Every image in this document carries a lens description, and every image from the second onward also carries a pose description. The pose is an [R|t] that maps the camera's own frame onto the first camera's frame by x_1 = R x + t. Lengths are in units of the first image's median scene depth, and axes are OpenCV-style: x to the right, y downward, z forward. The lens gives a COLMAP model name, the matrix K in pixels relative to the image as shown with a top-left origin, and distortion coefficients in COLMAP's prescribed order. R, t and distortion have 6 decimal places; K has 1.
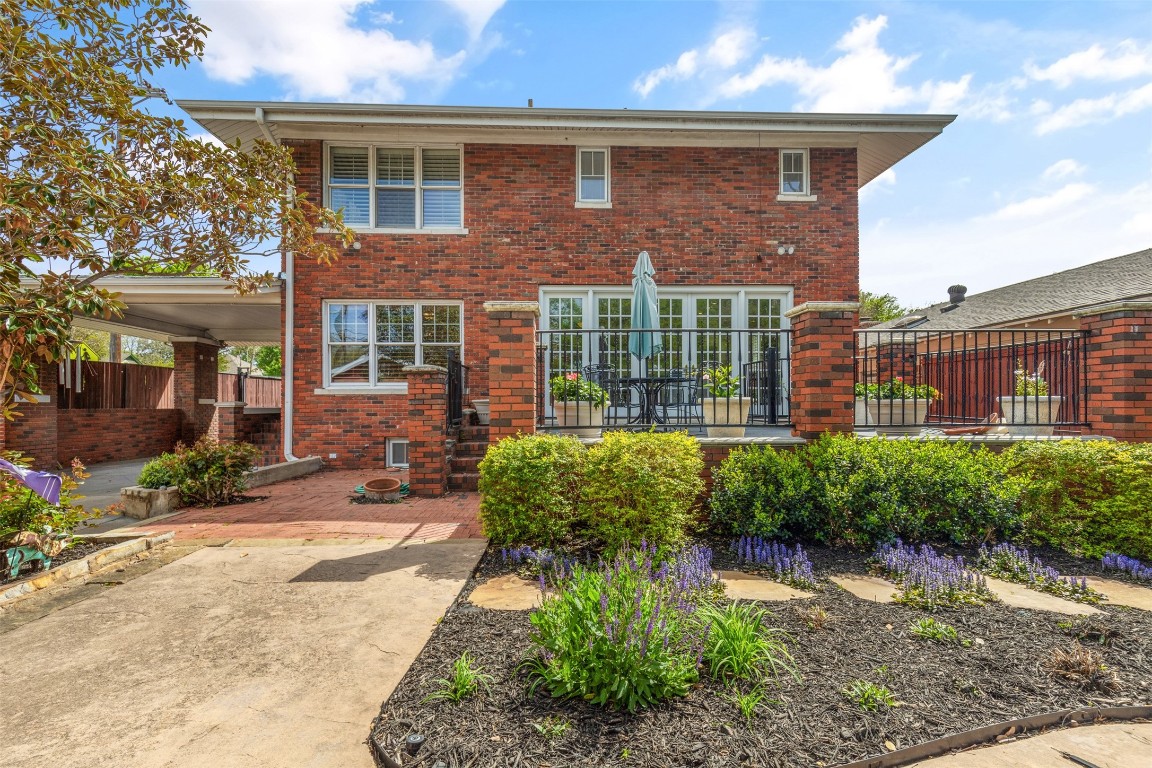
lens RADIAL K [[528.9, 0, 574.8], [0, 528.9, 402.7], [0, 0, 1]] dist [0.006876, 0.000571]
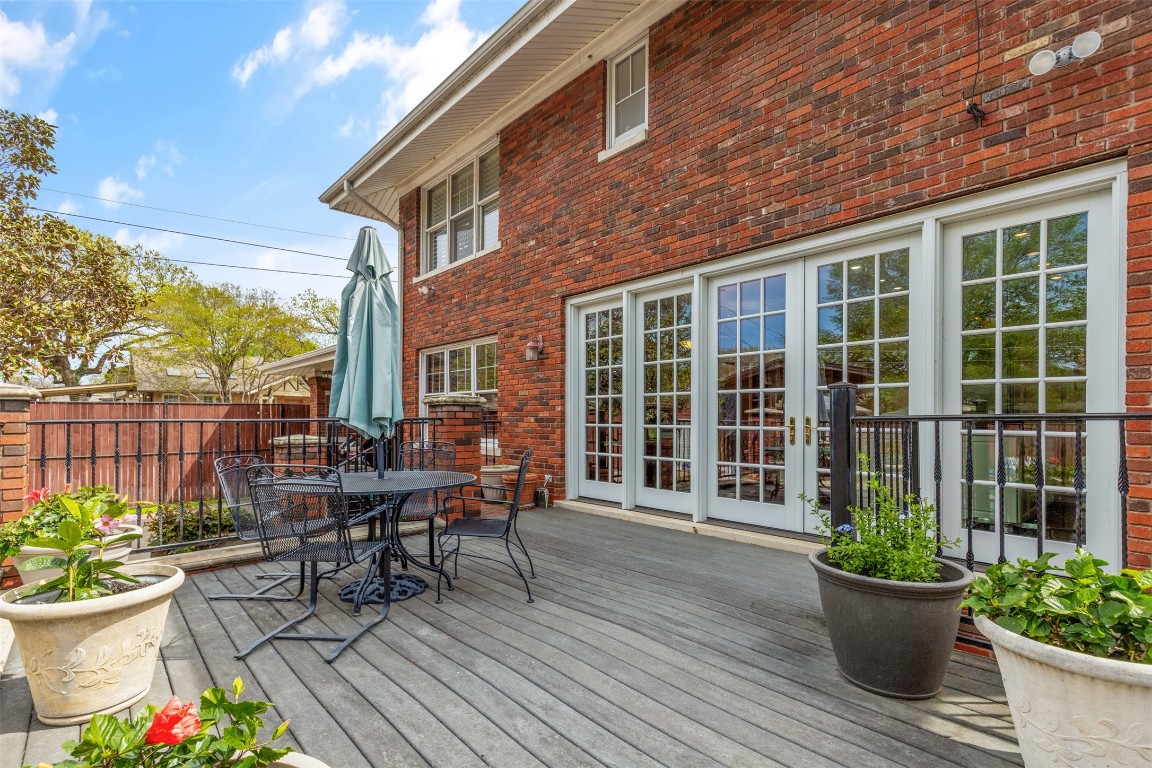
lens RADIAL K [[533.0, 0, 570.4], [0, 533.0, 418.2], [0, 0, 1]] dist [0.005020, 0.000484]
pose [[0.638400, 0.006534, -0.769677, 0.452821], [-0.001393, 0.999972, 0.007334, -0.075492], [0.769704, -0.003610, 0.638391, 0.572748]]
